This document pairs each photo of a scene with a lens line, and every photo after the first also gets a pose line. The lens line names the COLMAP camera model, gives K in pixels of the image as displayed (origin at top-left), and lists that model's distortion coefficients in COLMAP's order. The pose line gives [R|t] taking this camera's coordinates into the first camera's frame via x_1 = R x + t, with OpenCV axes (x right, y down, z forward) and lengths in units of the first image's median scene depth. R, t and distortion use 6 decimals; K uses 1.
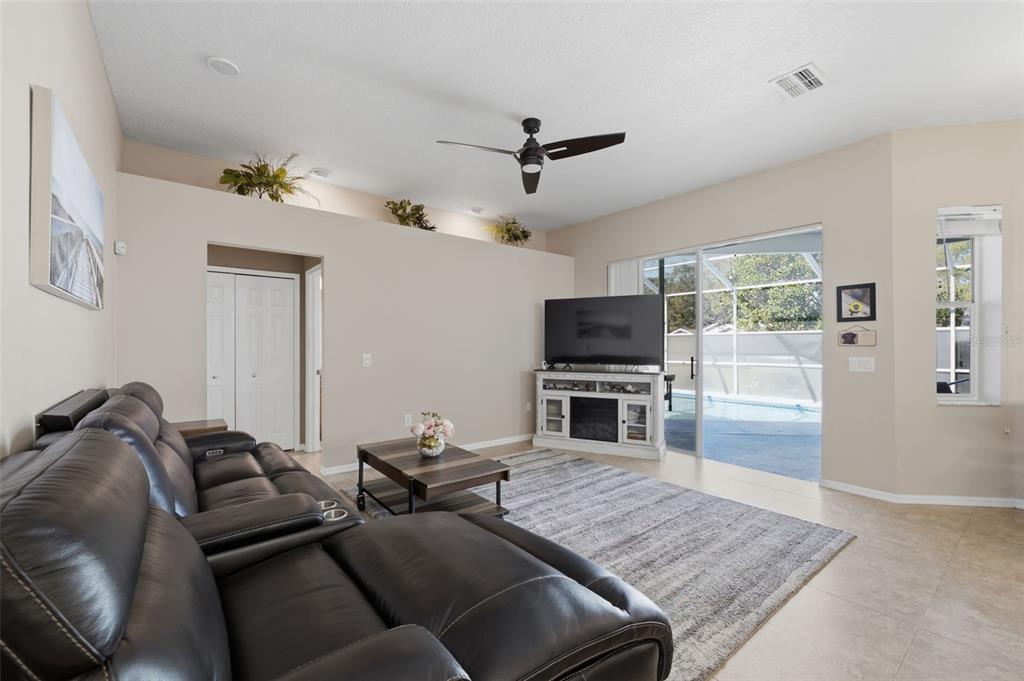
lens RADIAL K [[423.3, 0, 518.8], [0, 423.3, 345.7], [0, 0, 1]] dist [0.000012, -0.000032]
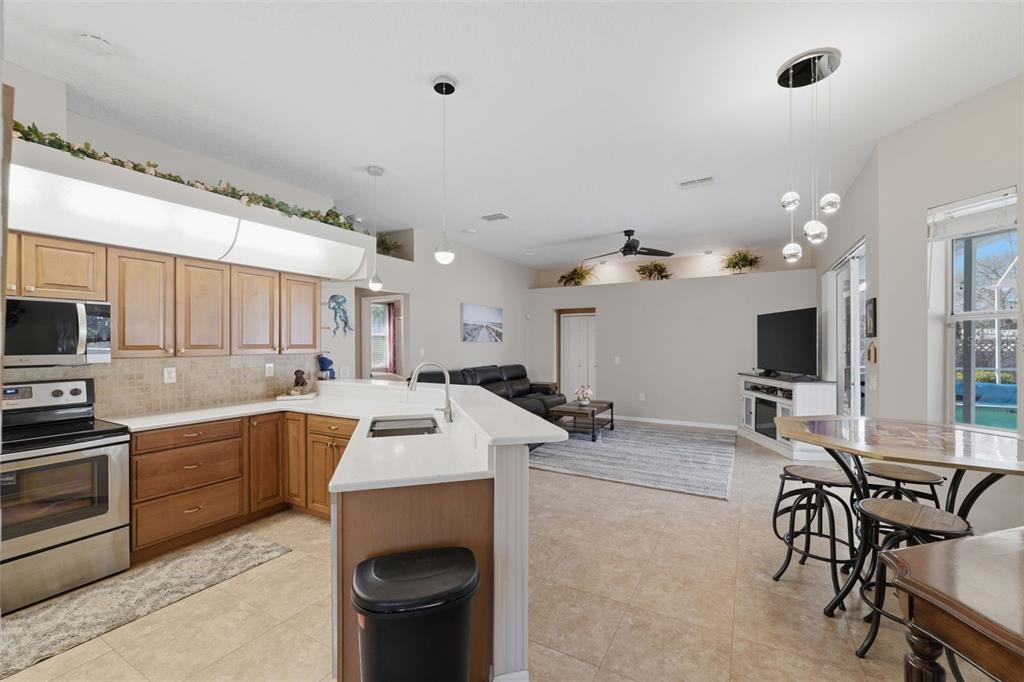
lens RADIAL K [[423.3, 0, 510.7], [0, 423.3, 343.3], [0, 0, 1]] dist [0.000012, -0.000032]
pose [[0.375115, -0.002928, -0.926974, 1.159133], [0.001870, 0.999995, -0.002402, -0.036234], [0.926977, -0.000833, 0.375118, -0.108788]]
